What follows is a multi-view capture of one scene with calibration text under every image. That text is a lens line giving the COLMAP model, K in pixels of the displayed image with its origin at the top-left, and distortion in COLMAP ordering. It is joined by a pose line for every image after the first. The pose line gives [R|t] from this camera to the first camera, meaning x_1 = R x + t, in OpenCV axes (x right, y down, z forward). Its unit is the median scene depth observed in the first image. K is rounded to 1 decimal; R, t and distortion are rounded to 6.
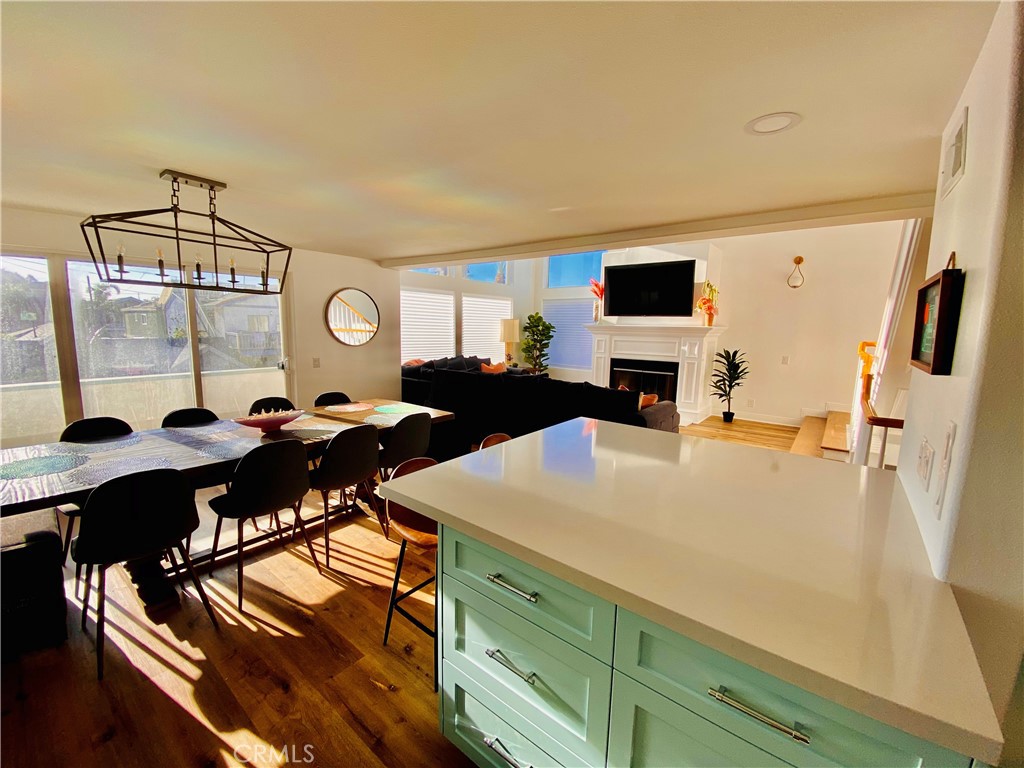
lens RADIAL K [[412.2, 0, 512.0], [0, 412.2, 384.0], [0, 0, 1]] dist [0.000021, -0.000044]
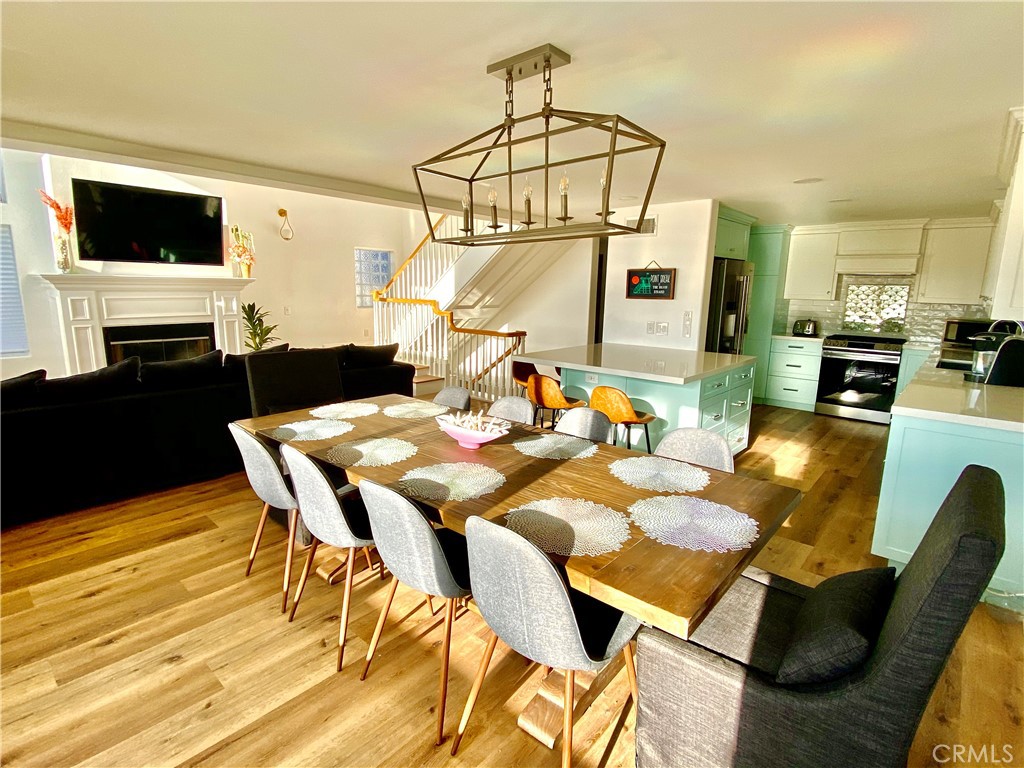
lens RADIAL K [[507.6, 0, 512.0], [0, 507.6, 384.0], [0, 0, 1]] dist [0.027263, -0.025216]
pose [[0.063081, -0.207310, 0.976239, -0.514516], [0.126737, 0.971932, 0.198206, -0.053797], [-0.989928, 0.111223, 0.087584, 0.311637]]
